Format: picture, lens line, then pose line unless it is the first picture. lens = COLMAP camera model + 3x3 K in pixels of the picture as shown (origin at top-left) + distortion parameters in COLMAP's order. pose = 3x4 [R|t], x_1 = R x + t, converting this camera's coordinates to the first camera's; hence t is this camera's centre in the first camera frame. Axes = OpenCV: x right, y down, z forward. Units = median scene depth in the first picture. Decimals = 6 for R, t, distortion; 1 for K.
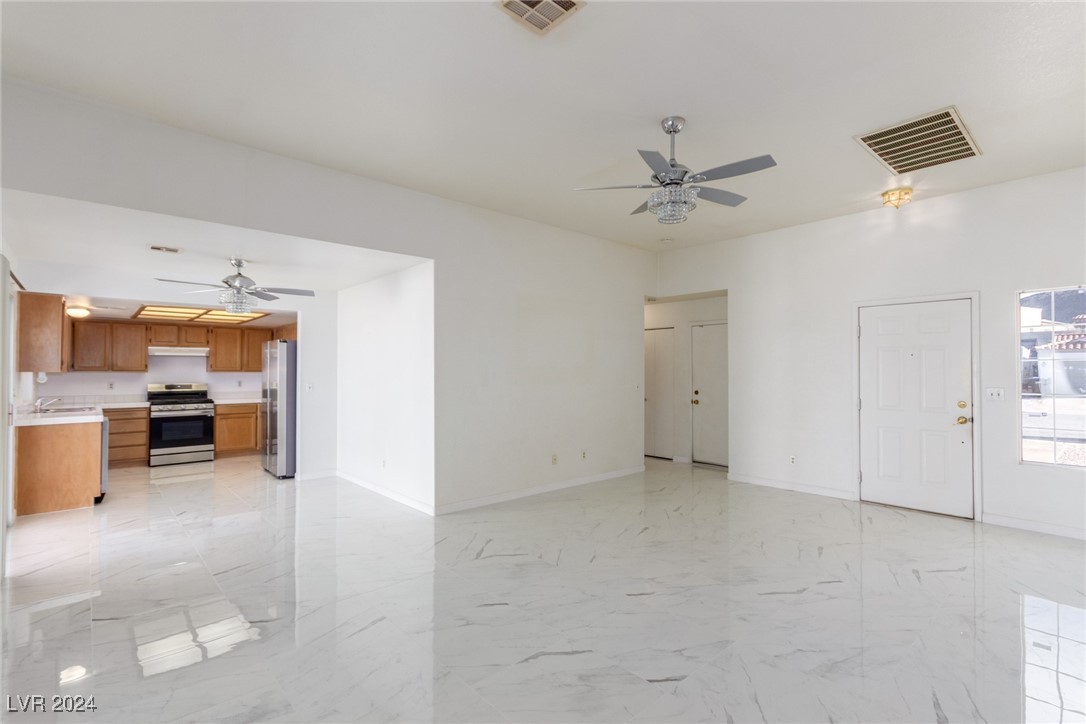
lens RADIAL K [[509.7, 0, 543.0], [0, 509.7, 362.0], [0, 0, 1]] dist [-0.000734, -0.000074]
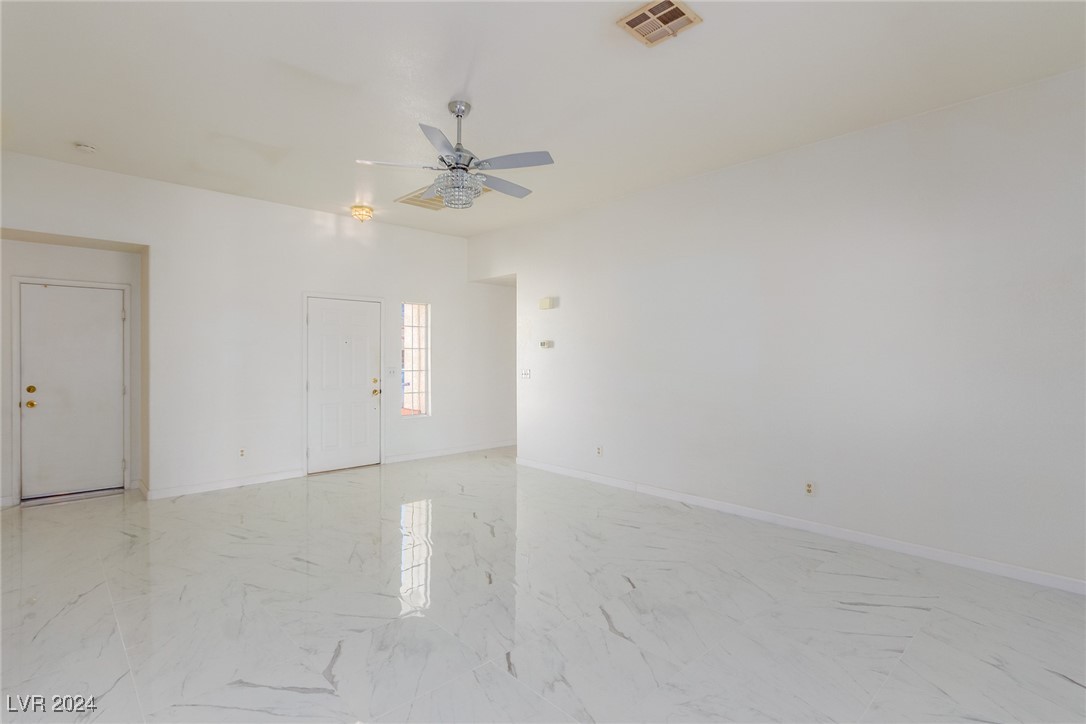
lens RADIAL K [[496.6, 0, 543.0], [0, 496.6, 362.0], [0, 0, 1]] dist [0.000022, 0.000263]
pose [[-0.006887, -0.012763, 0.999895, -0.521194], [-0.020012, 0.999720, 0.012623, 0.009101], [-0.999776, -0.019923, -0.007140, 0.602467]]
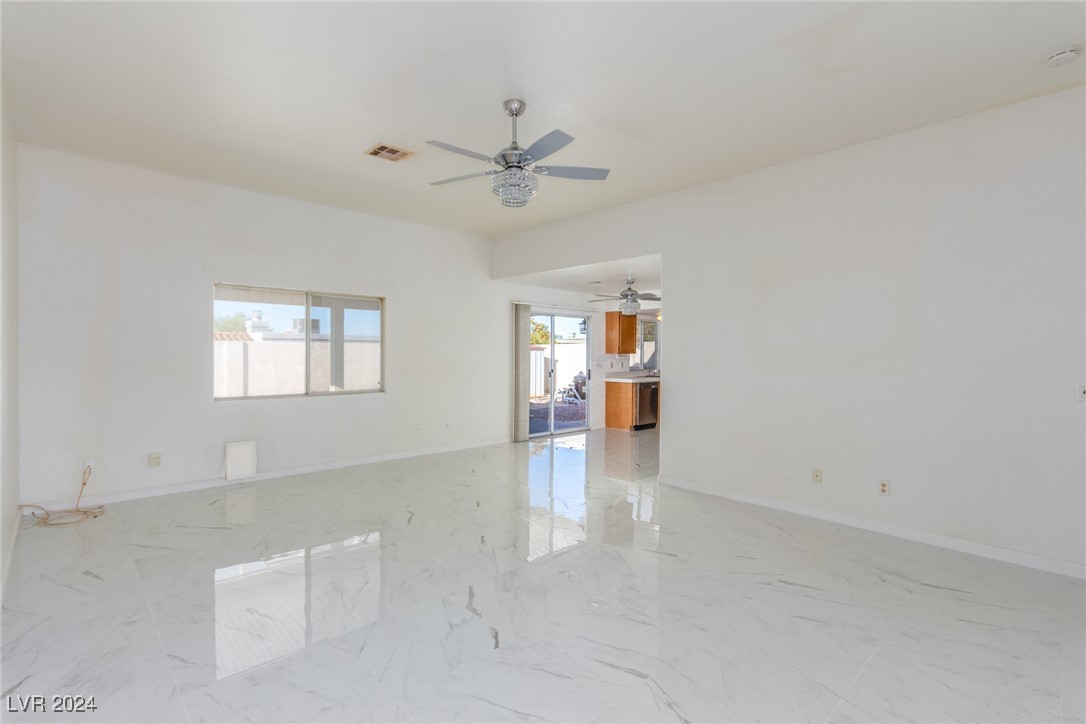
lens RADIAL K [[496.6, 0, 543.0], [0, 496.6, 362.0], [0, 0, 1]] dist [0.000022, 0.000263]
pose [[0.032859, 0.019046, -0.999278, 0.899642], [0.011698, 0.999743, 0.019439, 0.011893], [0.999392, -0.012328, 0.032628, 0.737716]]
